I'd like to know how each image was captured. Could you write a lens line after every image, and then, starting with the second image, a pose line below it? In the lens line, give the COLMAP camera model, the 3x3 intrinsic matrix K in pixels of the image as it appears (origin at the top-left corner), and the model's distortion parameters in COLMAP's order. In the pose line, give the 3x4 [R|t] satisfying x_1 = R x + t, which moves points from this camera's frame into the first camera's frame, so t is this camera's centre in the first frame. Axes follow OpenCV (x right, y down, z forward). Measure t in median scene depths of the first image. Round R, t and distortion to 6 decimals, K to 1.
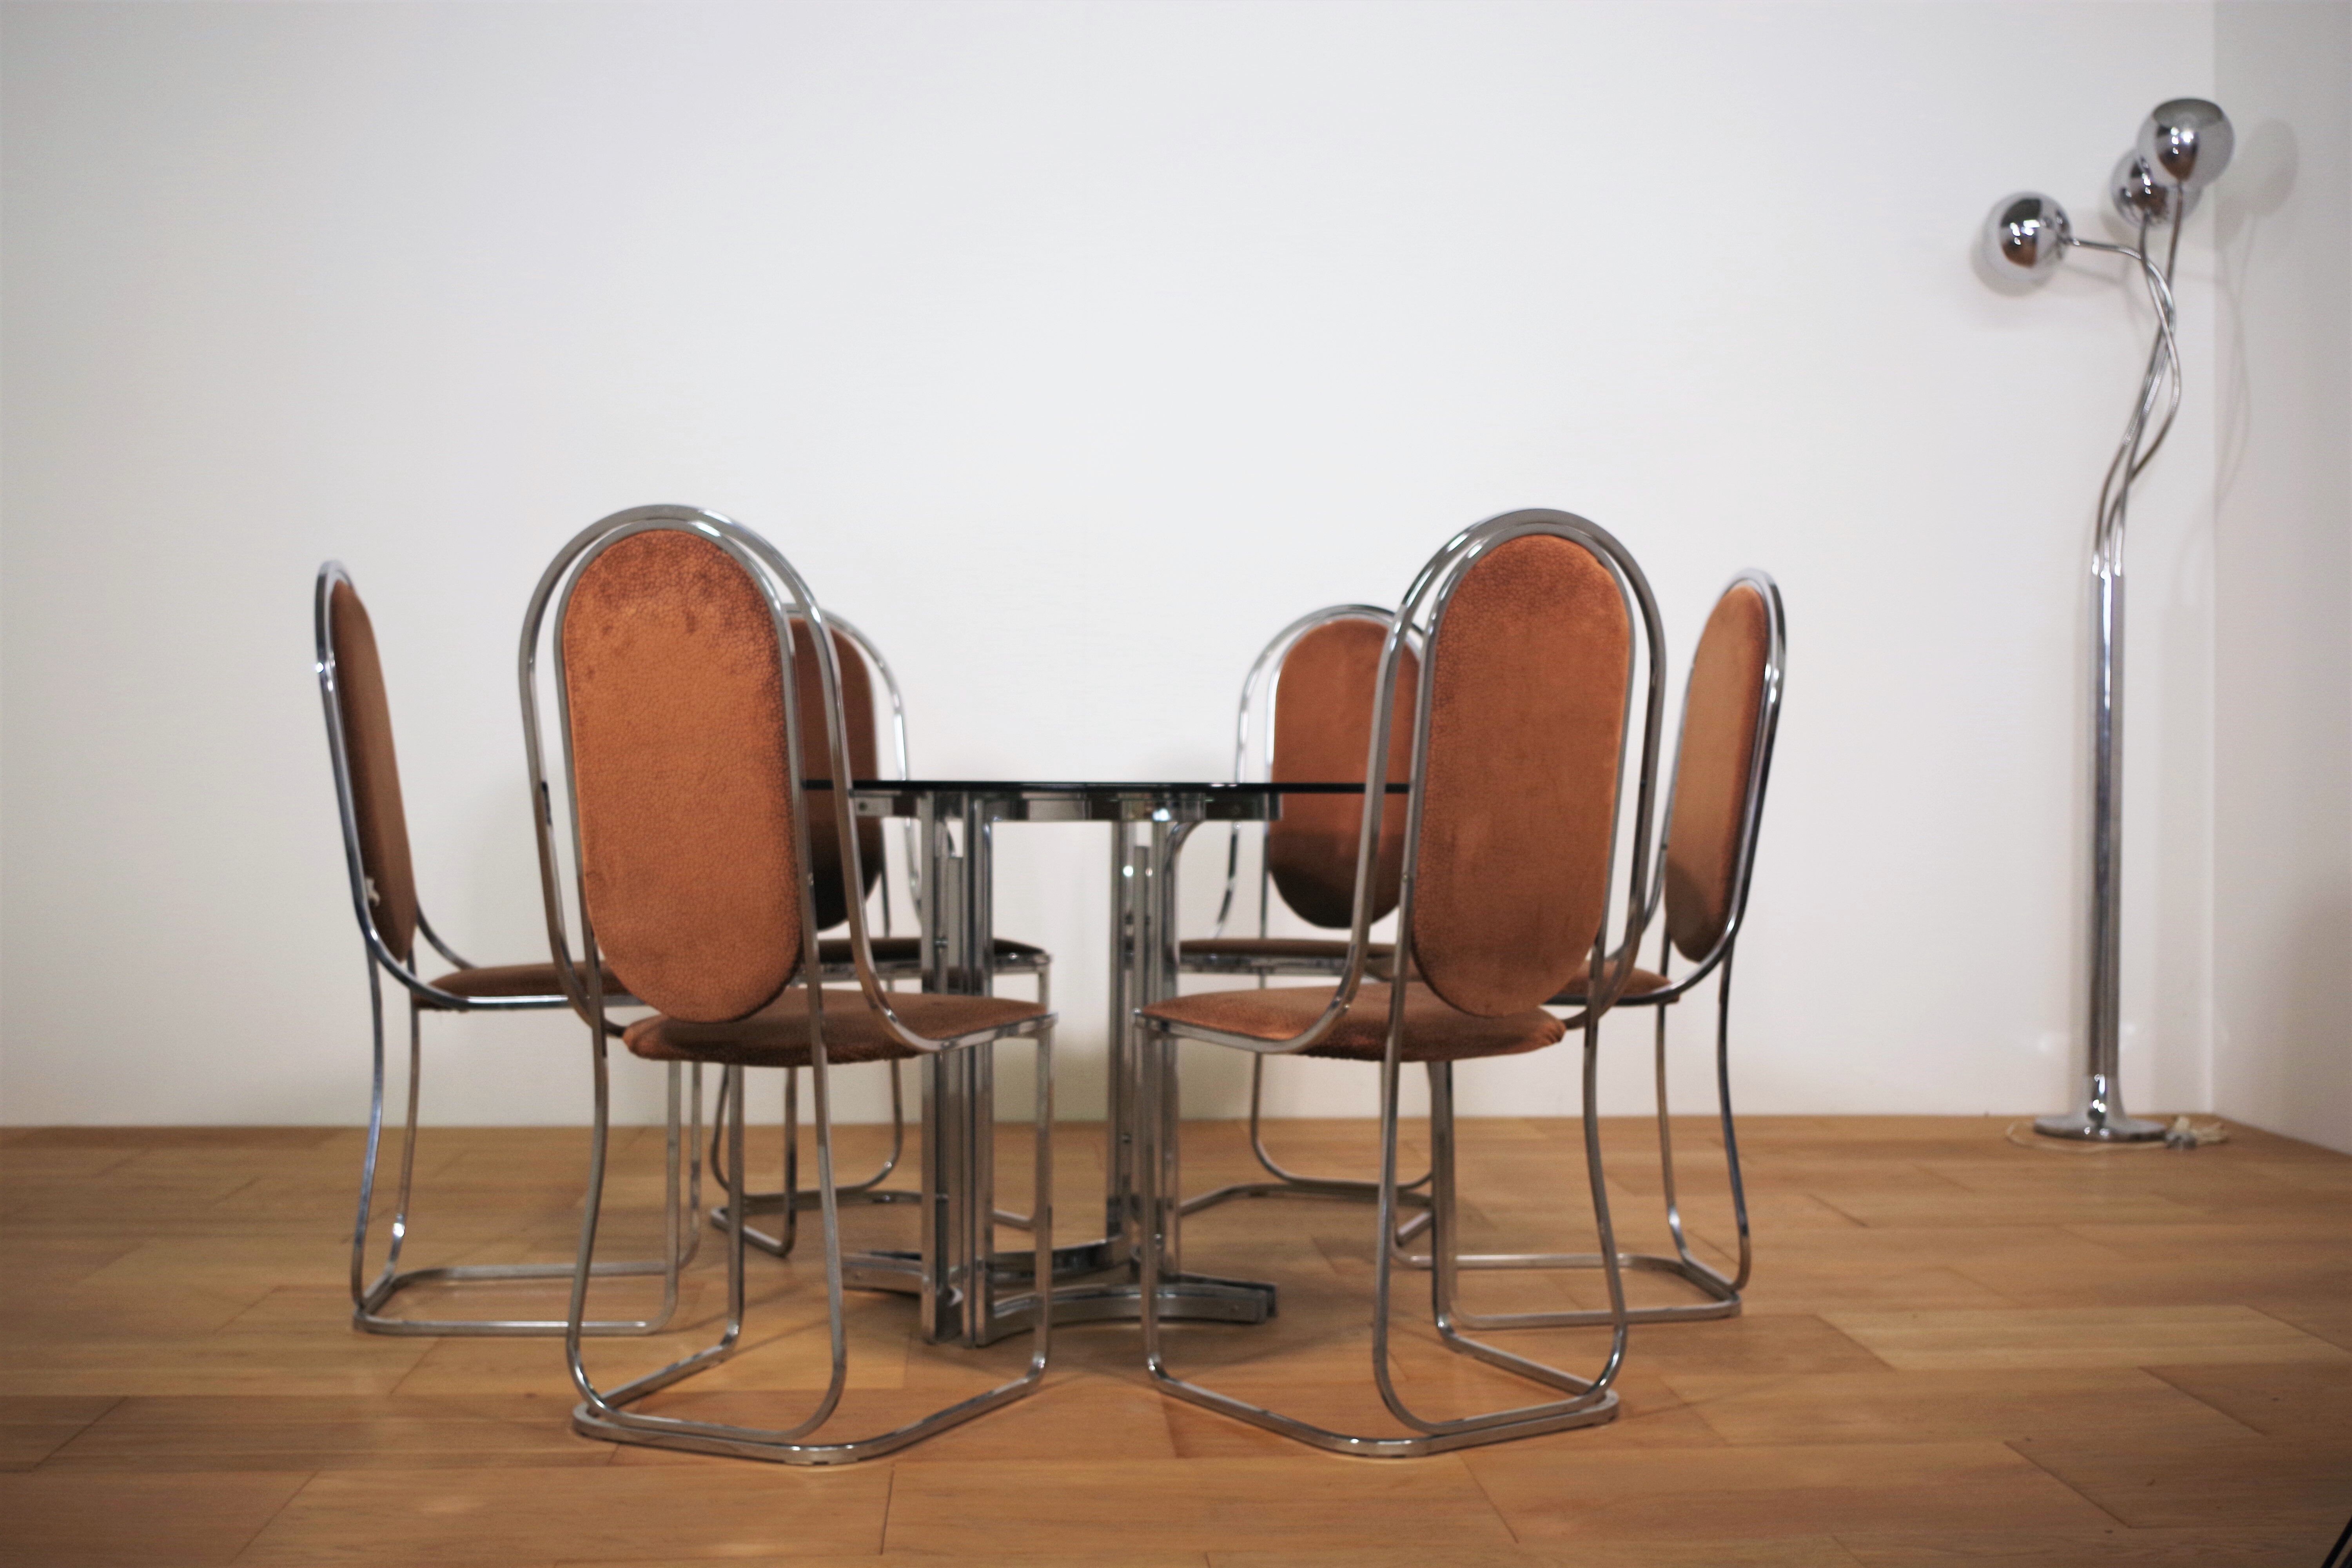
lens RADIAL K [[2716.4, 0, 1176.0], [0, 2716.4, 784.0], [0, 0, 1]] dist [-0.014264, 0.021753]
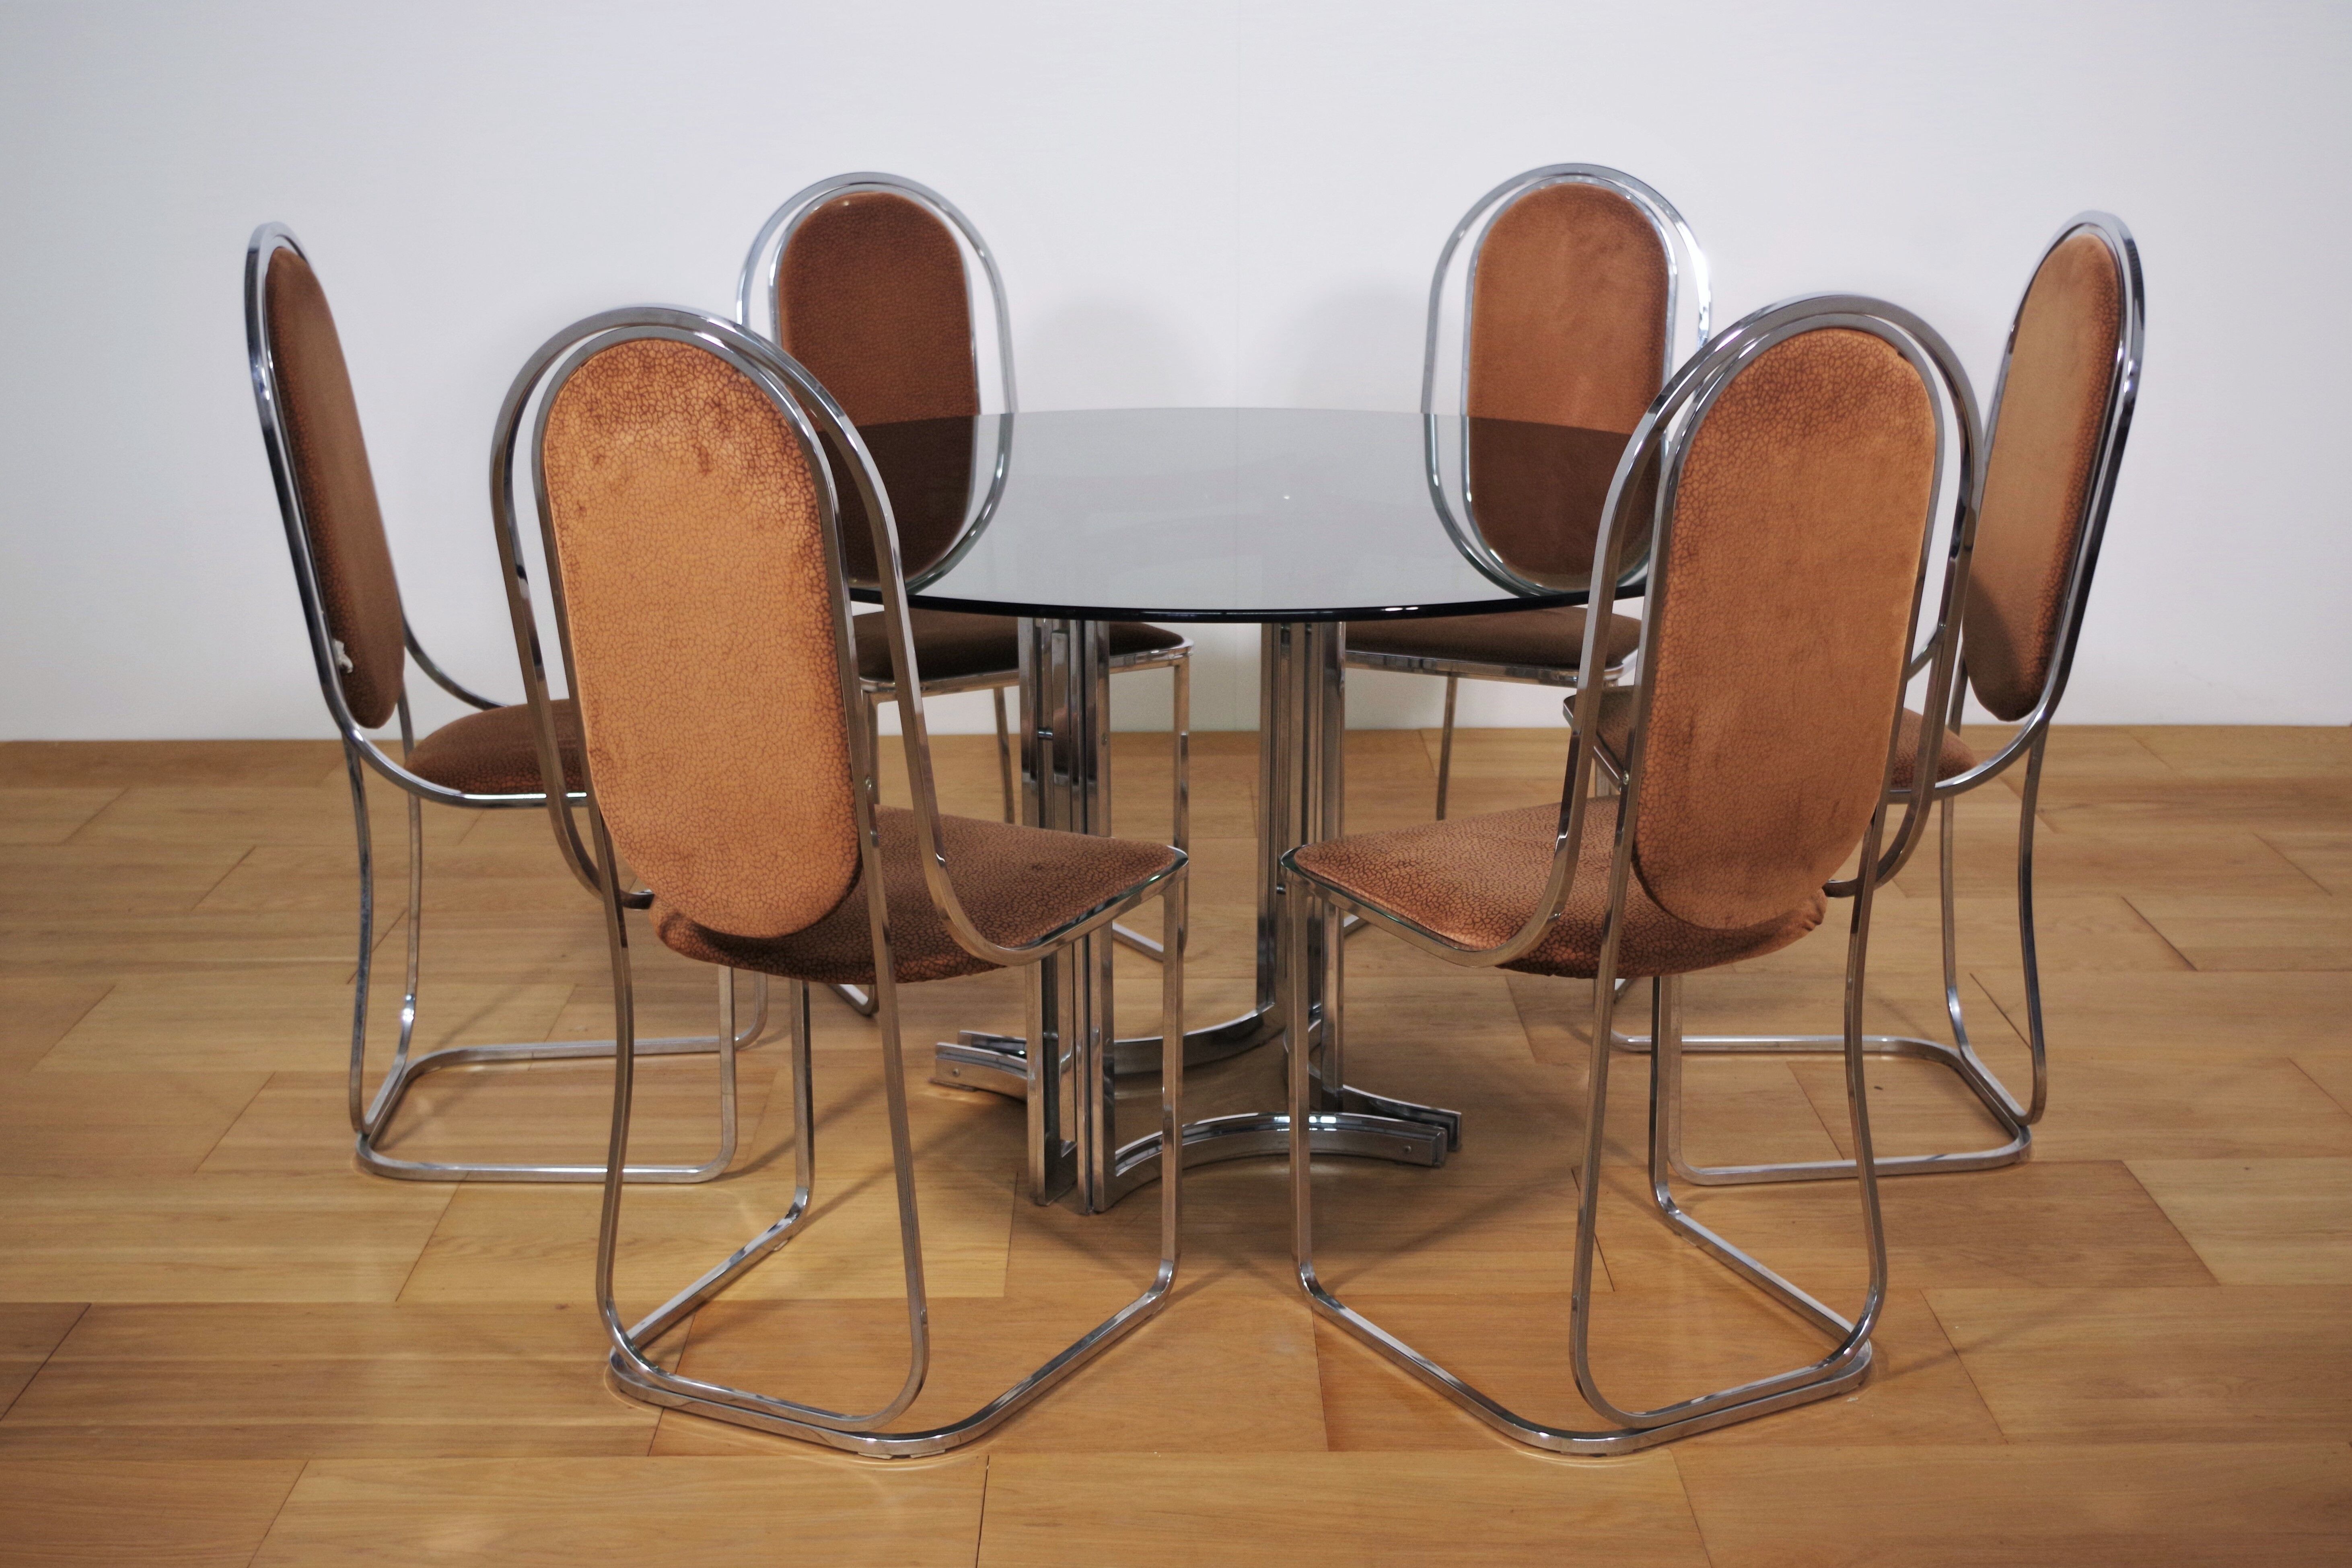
lens RADIAL K [[3175.7, 0, 1176.0], [0, 3175.7, 784.0], [0, 0, 1]] dist [0.002025, -0.025962]
pose [[0.998195, 0.010109, -0.059193, 0.008305], [0.005012, 0.968261, 0.249890, -0.173027], [0.059841, -0.249735, 0.966463, 0.100412]]
